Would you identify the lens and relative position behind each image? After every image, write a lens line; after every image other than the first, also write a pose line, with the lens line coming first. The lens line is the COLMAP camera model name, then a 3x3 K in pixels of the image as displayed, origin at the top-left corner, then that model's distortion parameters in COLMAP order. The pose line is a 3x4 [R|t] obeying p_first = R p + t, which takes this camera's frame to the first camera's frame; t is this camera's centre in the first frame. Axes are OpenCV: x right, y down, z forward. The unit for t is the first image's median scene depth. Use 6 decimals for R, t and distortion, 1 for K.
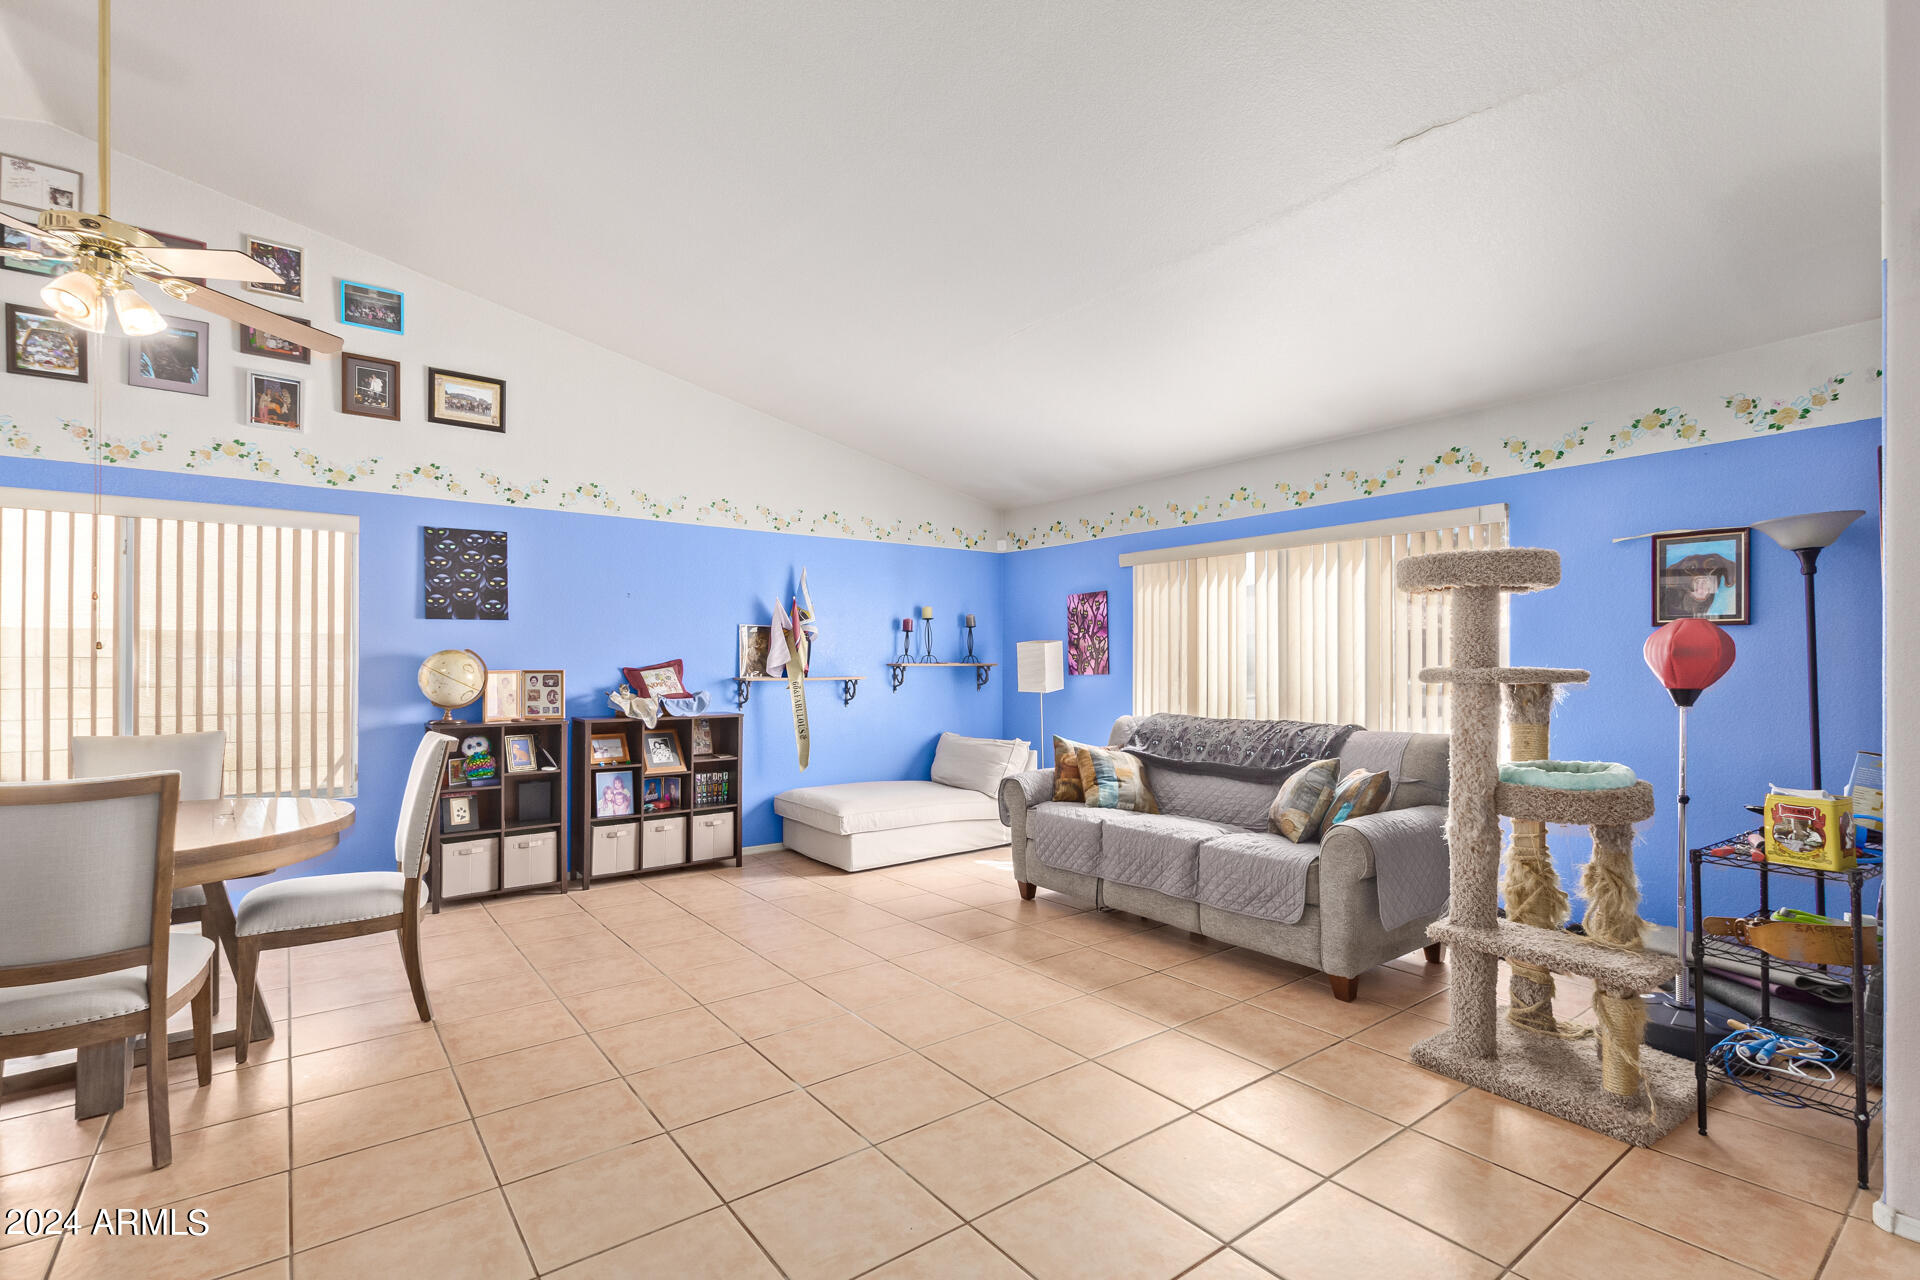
lens RADIAL K [[889.2, 0, 968.1], [0, 889.2, 658.3], [0, 0, 1]] dist [0.000870, 0.000024]
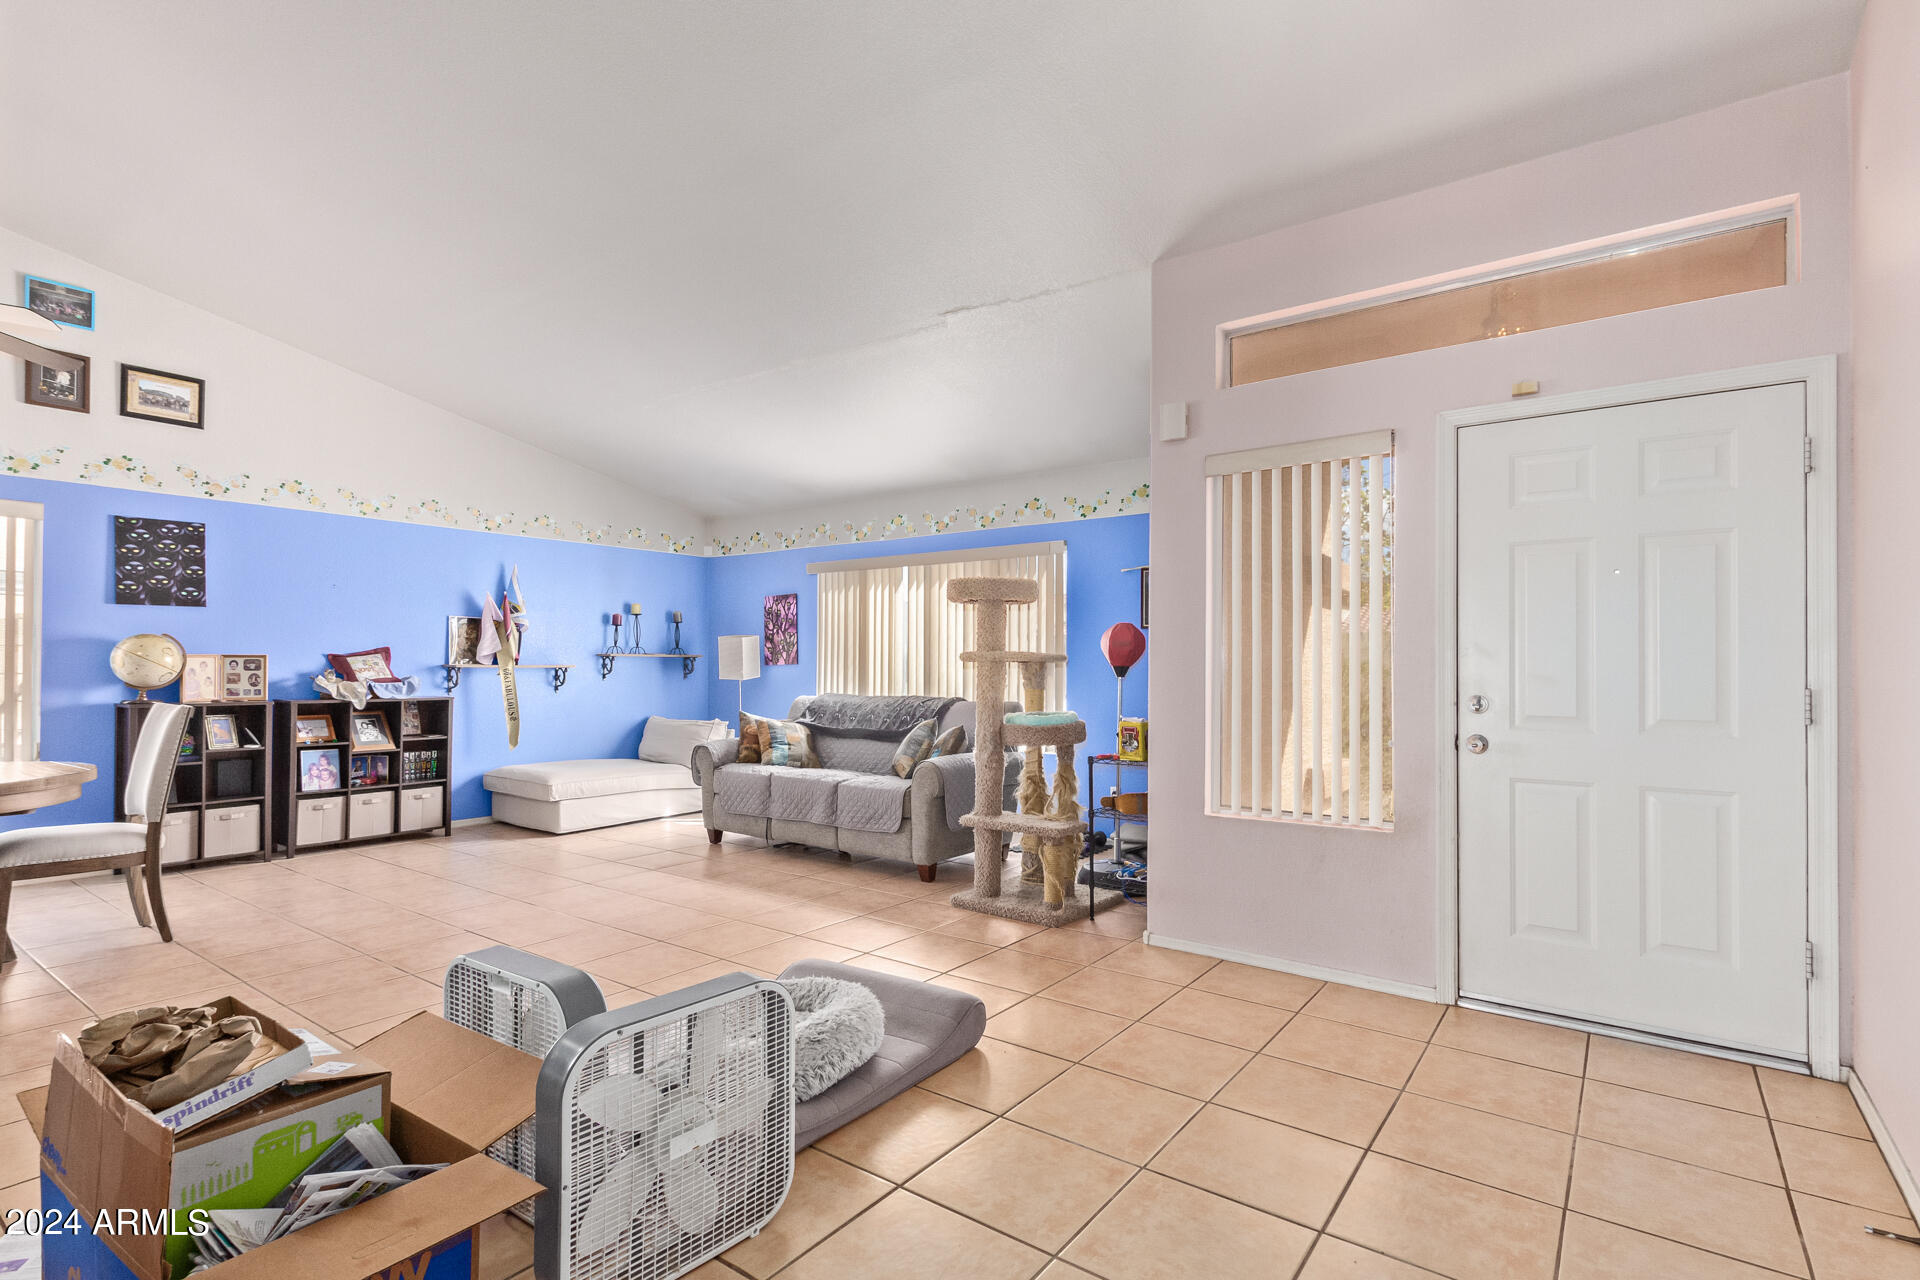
lens RADIAL K [[926.1, 0, 991.2], [0, 926.1, 659.6], [0, 0, 1]] dist [-0.000267, -0.001749]
pose [[0.955644, 0.006709, 0.294447, 0.051312], [-0.006397, 0.999977, -0.002023, 0.015897], [-0.294454, 0.000050, 0.955666, -0.328068]]
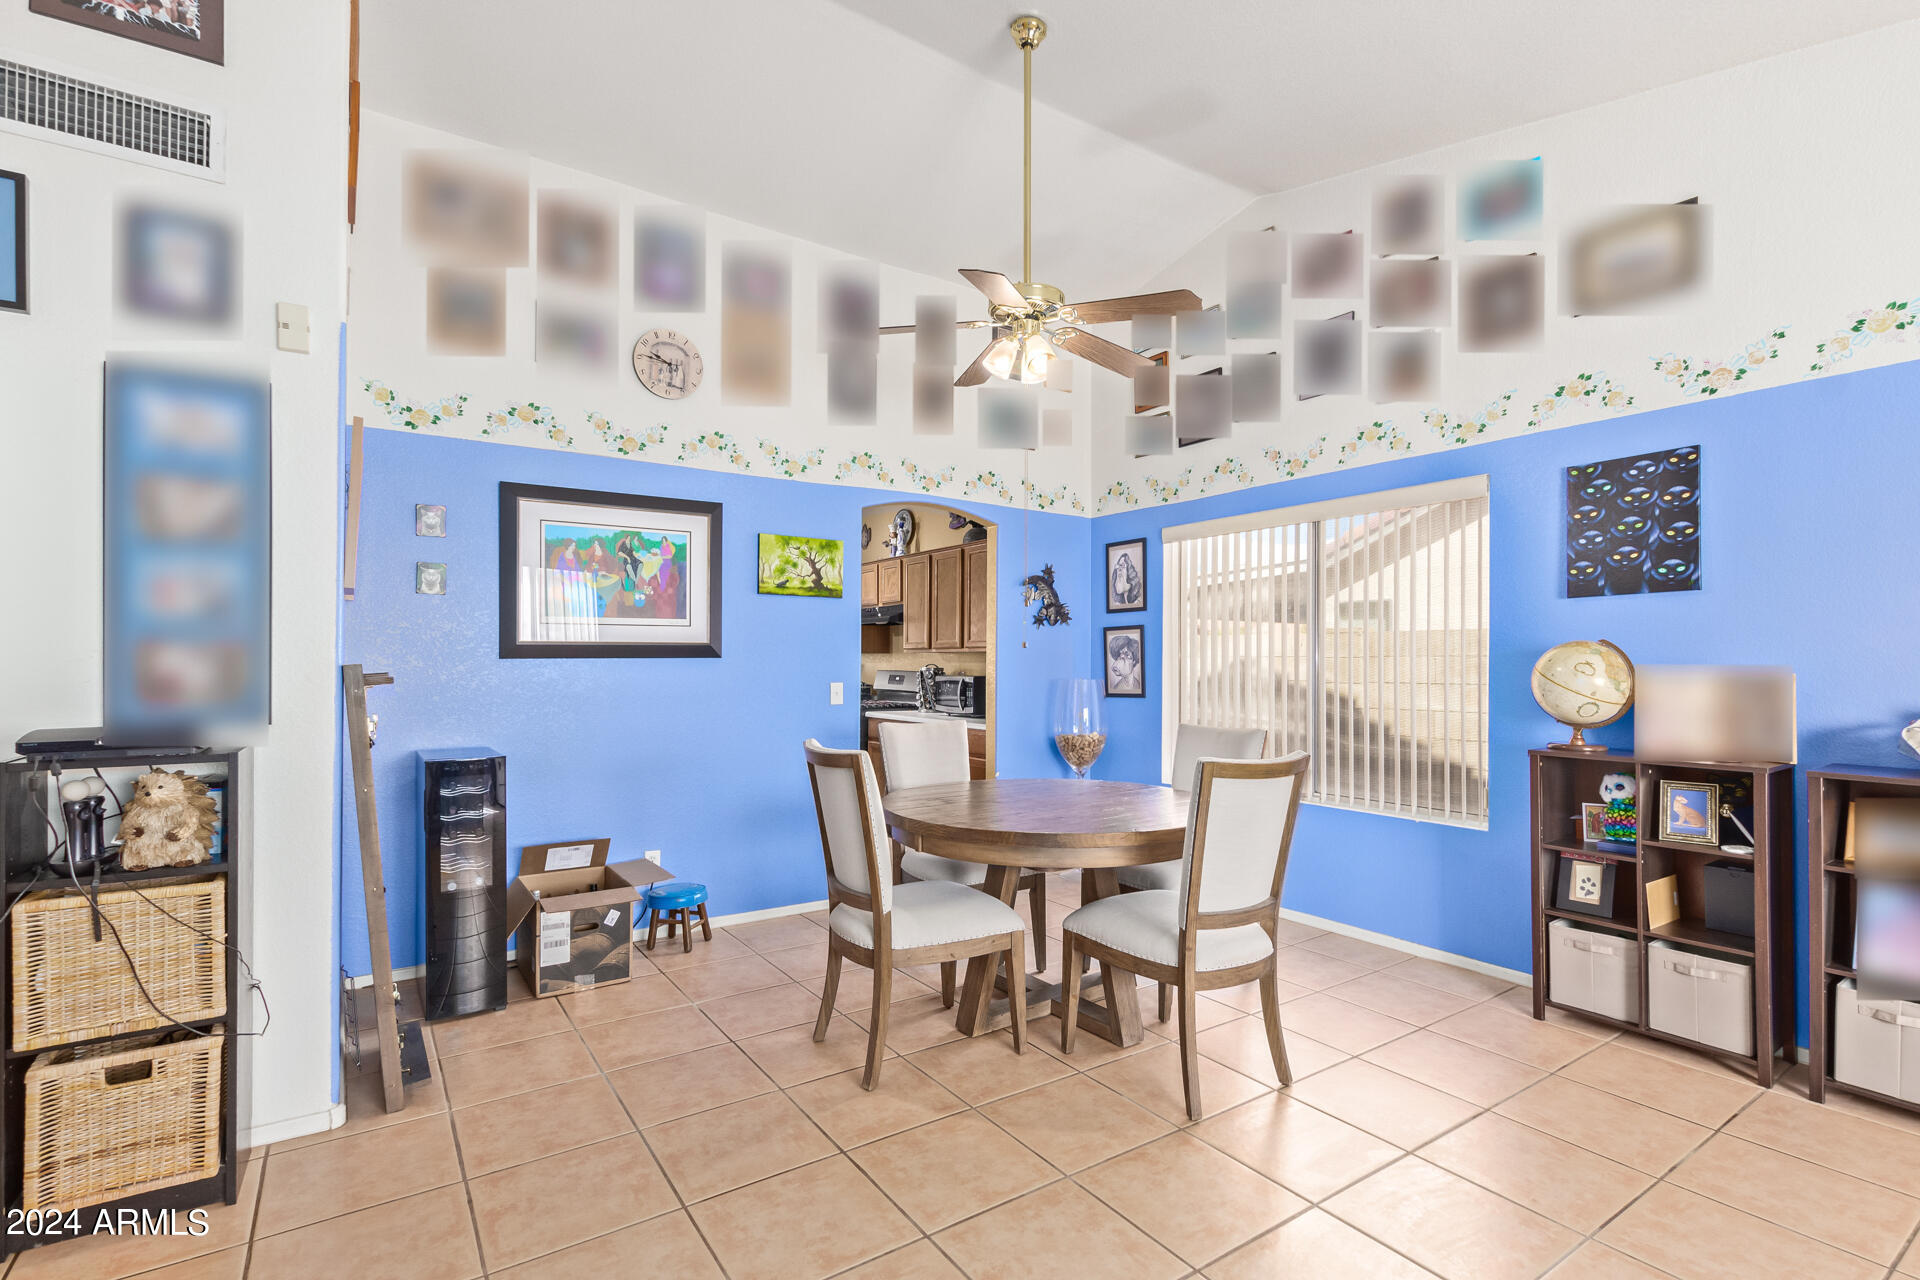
lens RADIAL K [[889.2, 0, 968.1], [0, 889.2, 658.3], [0, 0, 1]] dist [0.000870, 0.000024]
pose [[-0.059142, -0.004456, -0.998240, 0.116532], [0.002907, 0.999985, -0.004636, 0.004953], [0.998245, -0.003176, -0.059128, 0.546666]]
